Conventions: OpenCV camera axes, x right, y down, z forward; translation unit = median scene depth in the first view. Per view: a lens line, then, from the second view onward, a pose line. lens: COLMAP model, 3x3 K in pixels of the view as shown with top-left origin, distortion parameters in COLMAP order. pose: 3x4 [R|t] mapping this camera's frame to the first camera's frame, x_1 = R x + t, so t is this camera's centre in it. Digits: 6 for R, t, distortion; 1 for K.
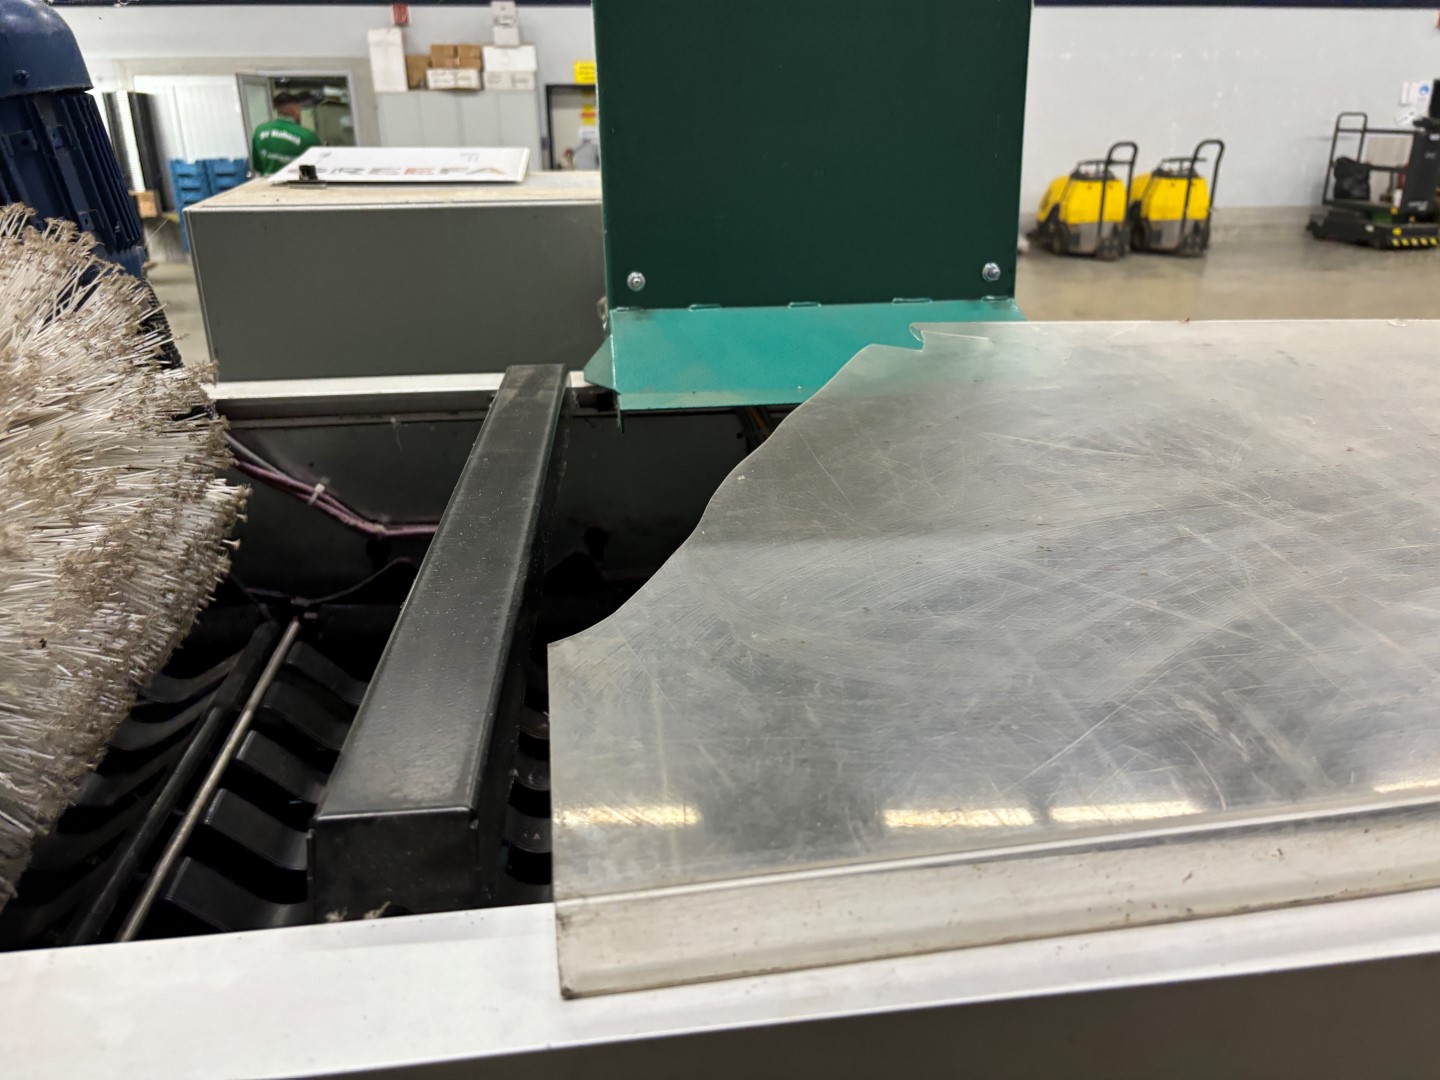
lens RADIAL K [[1090.0, 0, 707.8], [0, 1090.0, 537.8], [0, 0, 1]] dist [0.052577, -0.059882]
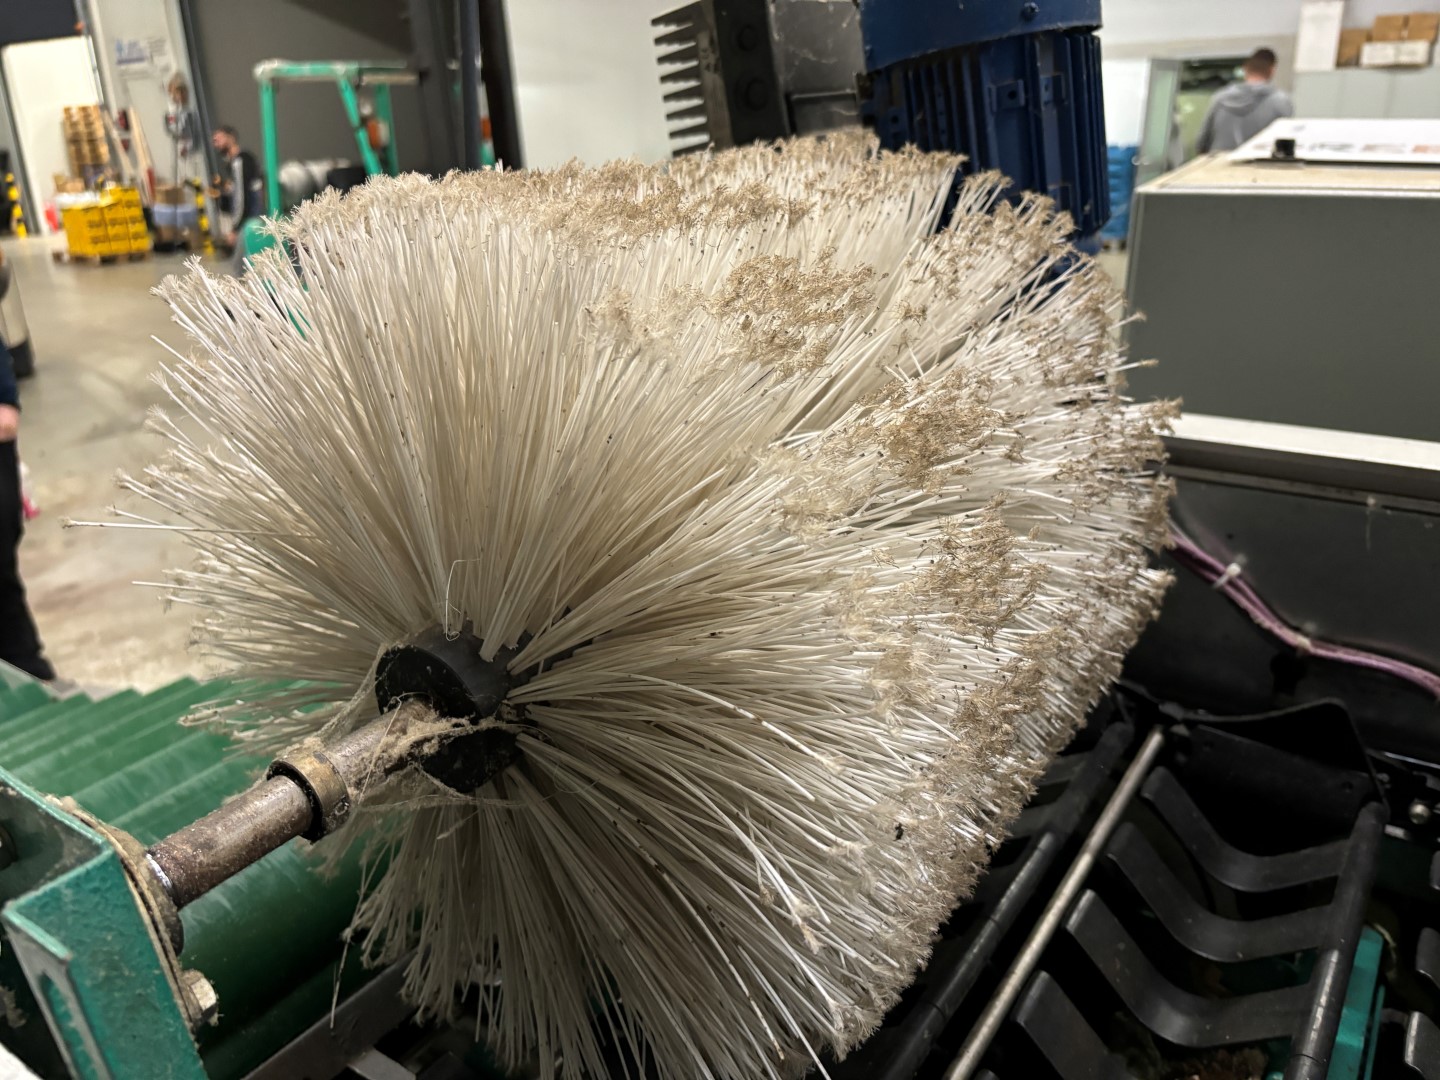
lens RADIAL K [[1090.0, 0, 724.2], [0, 1090.0, 541.6], [0, 0, 1]] dist [0.052577, -0.059882]
pose [[0.759905, 0.229441, -0.608195, -0.169228], [-0.221729, 0.971013, 0.089276, -0.053694], [0.611049, 0.067013, 0.788752, 0.204110]]
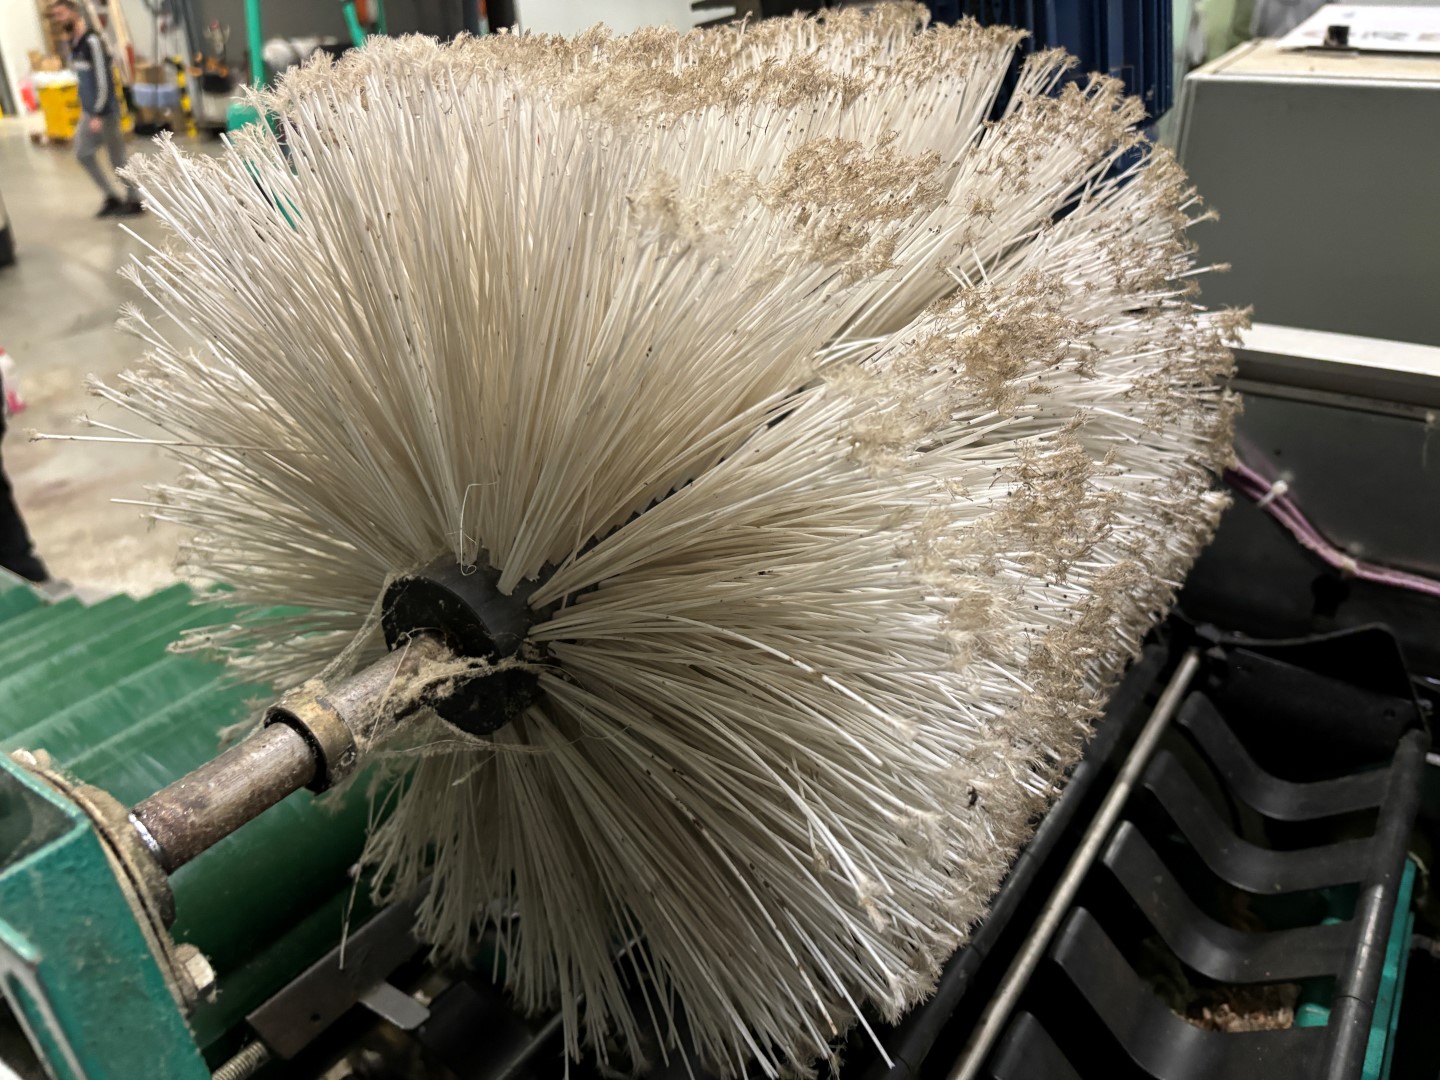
lens RADIAL K [[1090.0, 0, 739.1], [0, 1090.0, 529.3], [0, 0, 1]] dist [0.052577, -0.059882]
pose [[0.766288, 0.283398, -0.576618, -0.205770], [-0.231983, 0.958962, 0.163022, -0.054224], [0.599155, 0.008844, 0.800584, 0.225141]]
